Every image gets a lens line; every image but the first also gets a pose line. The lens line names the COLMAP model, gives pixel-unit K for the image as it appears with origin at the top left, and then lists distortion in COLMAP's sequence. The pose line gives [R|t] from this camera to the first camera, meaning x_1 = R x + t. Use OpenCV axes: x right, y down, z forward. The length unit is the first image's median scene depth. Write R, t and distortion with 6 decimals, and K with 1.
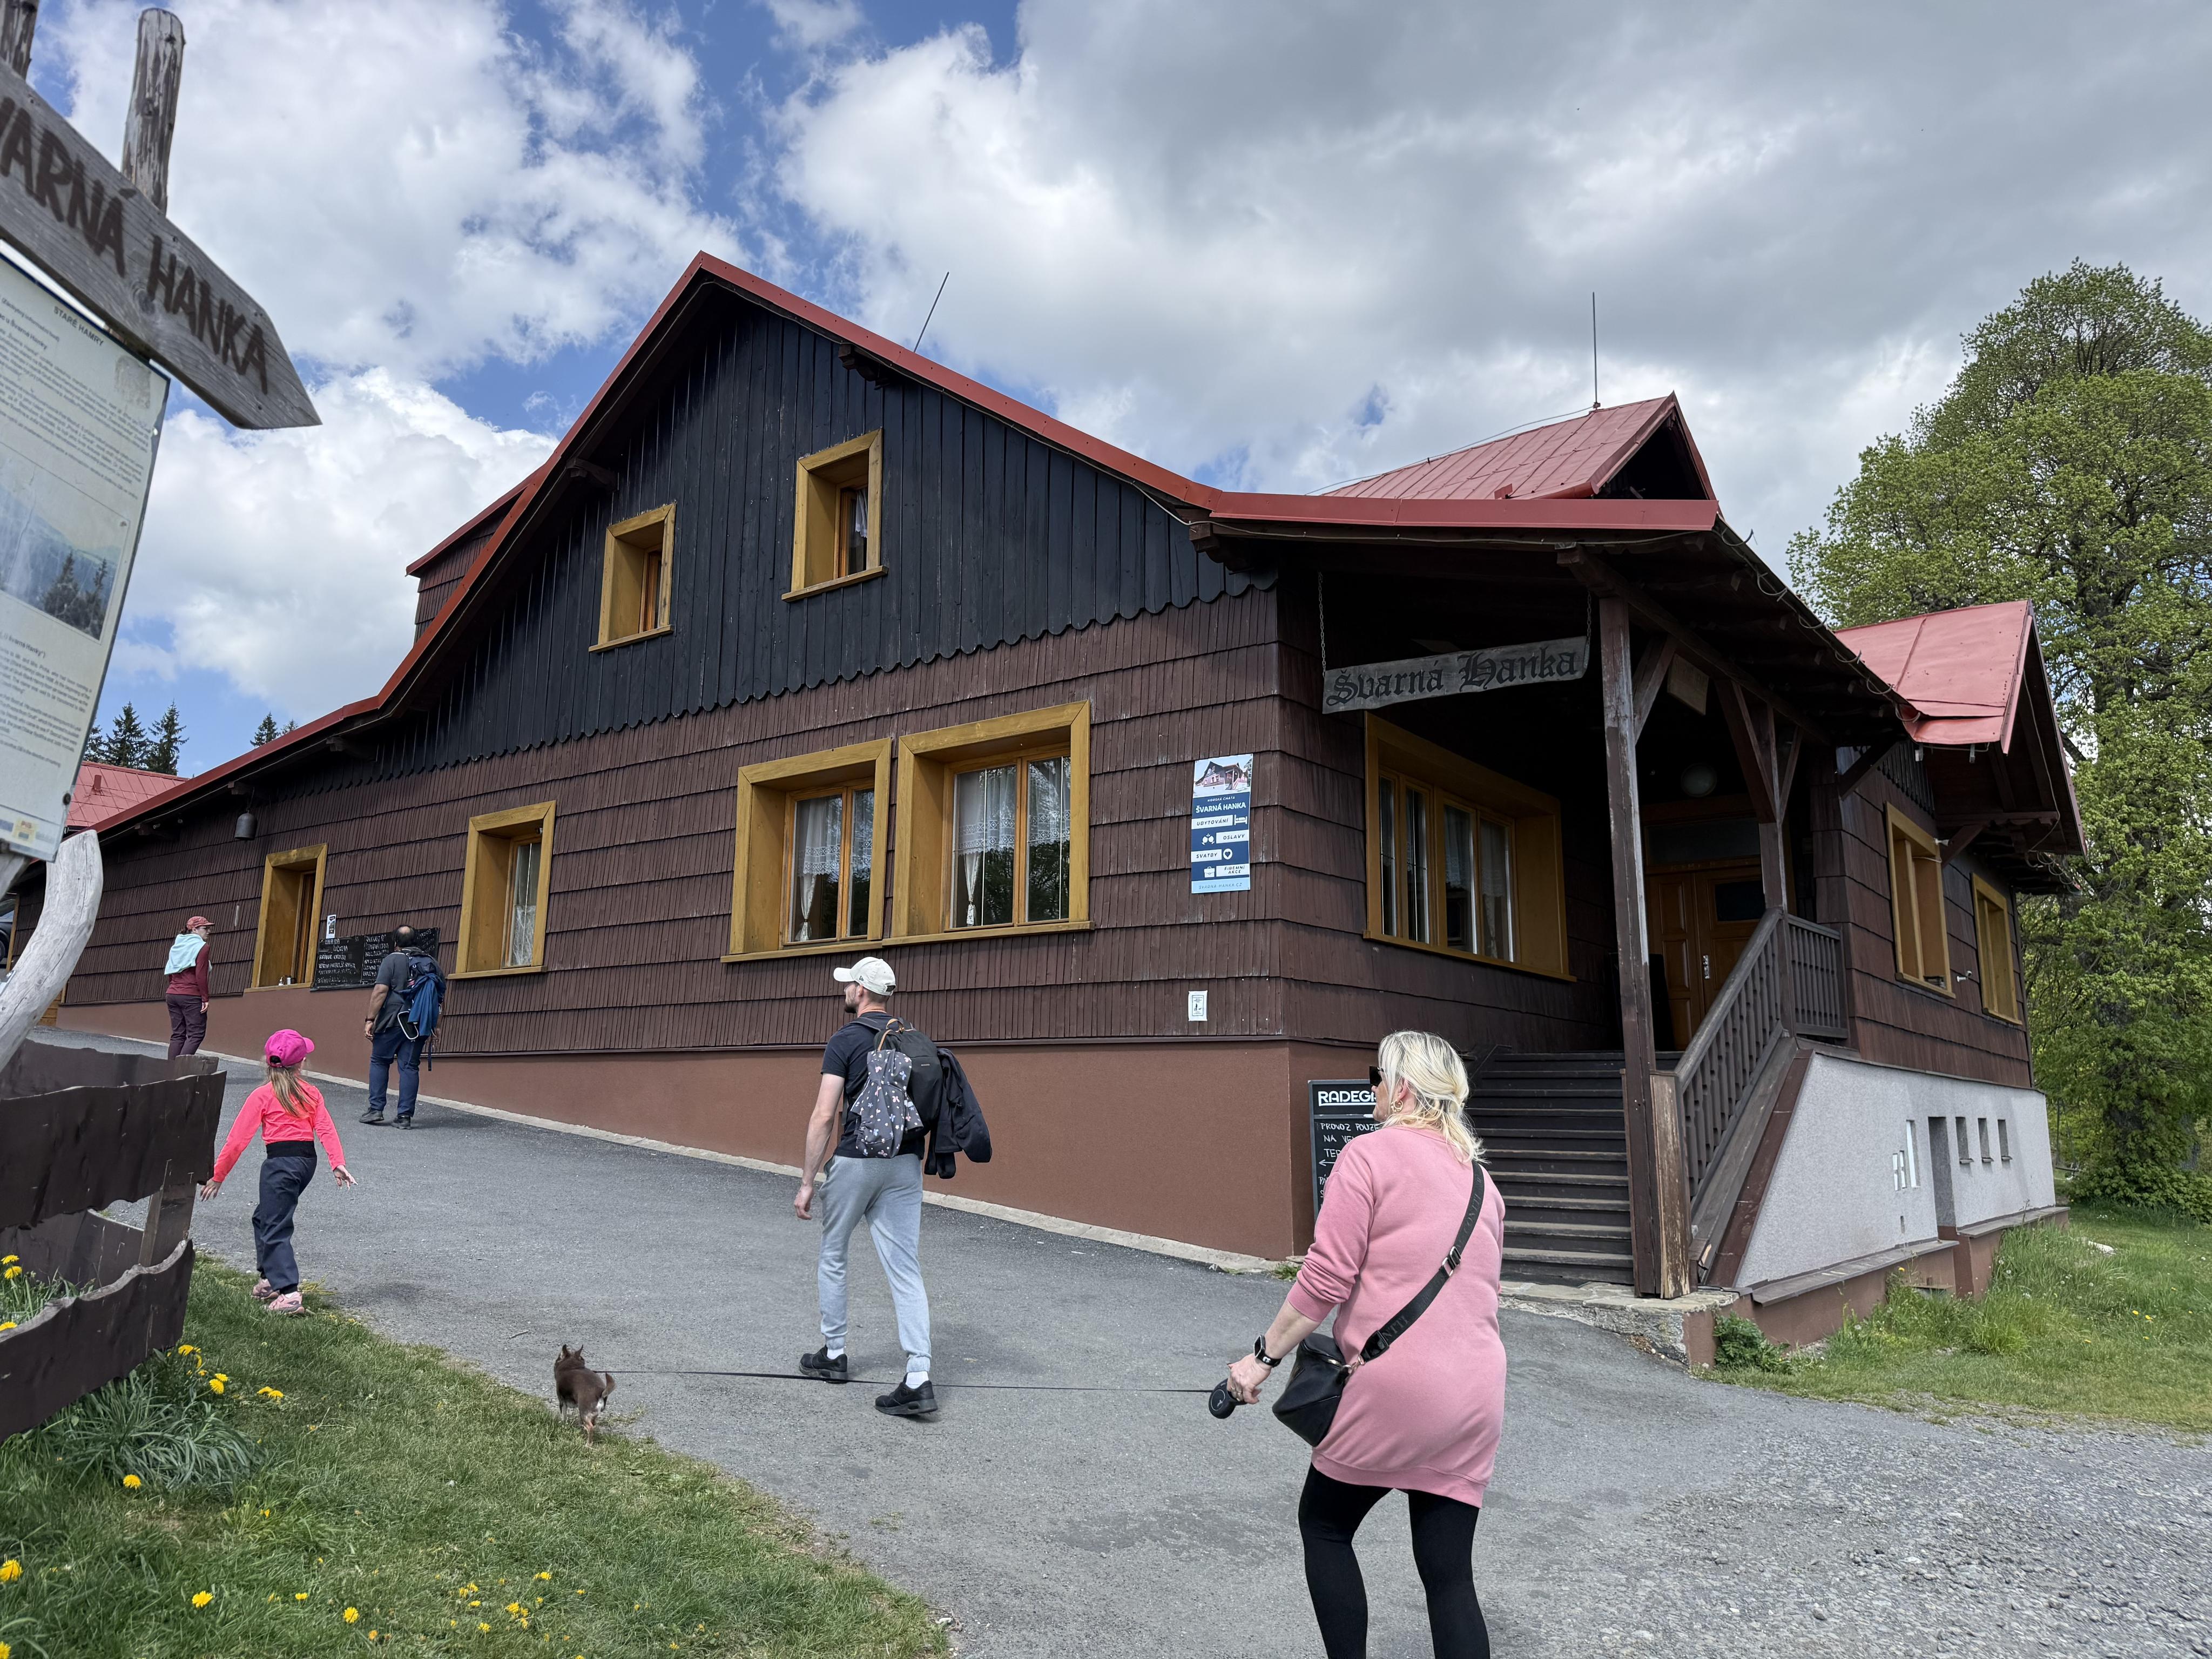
lens RADIAL K [[1545.9, 0, 1231.0], [0, 1545.9, 837.4], [0, 0, 1]] dist [0.129819, 0.000137]
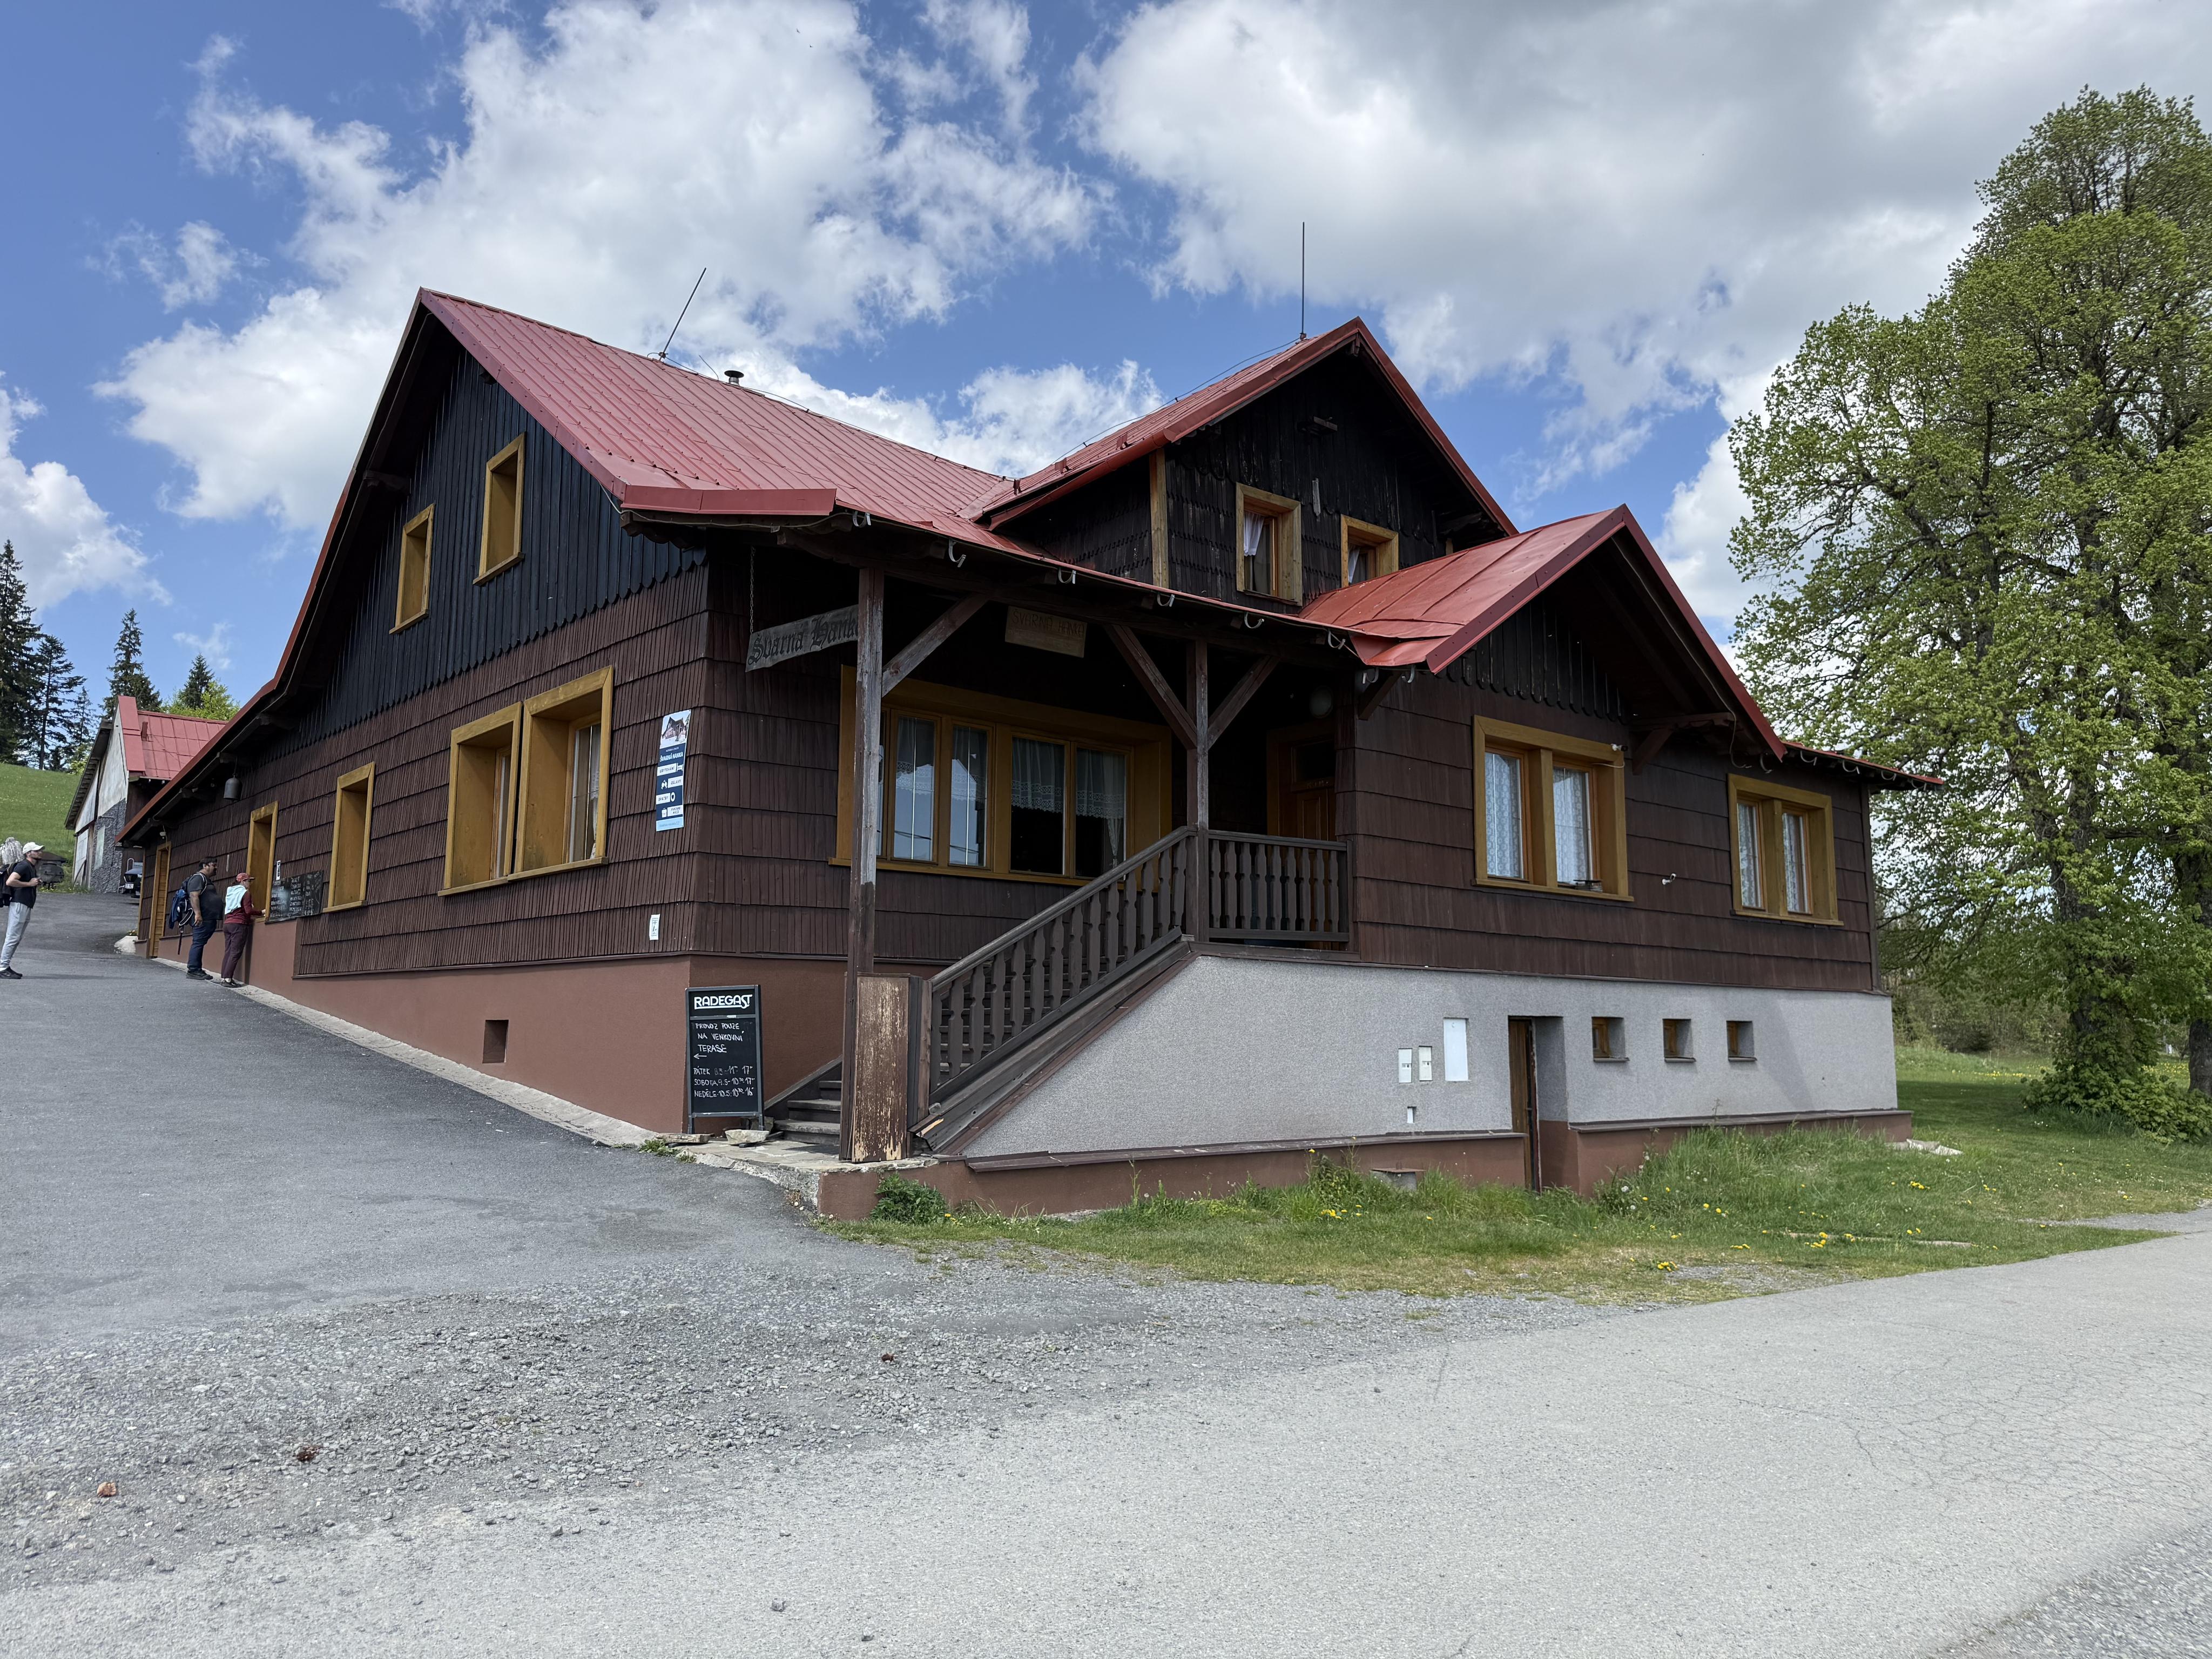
lens RADIAL K [[1545.9, 0, 1231.0], [0, 1545.9, 837.4], [0, 0, 1]] dist [0.129819, 0.000137]
pose [[0.974221, -0.027641, -0.223896, 0.645766], [0.039281, 0.998089, 0.047702, 0.001249], [0.222149, -0.055267, 0.973445, -0.059588]]
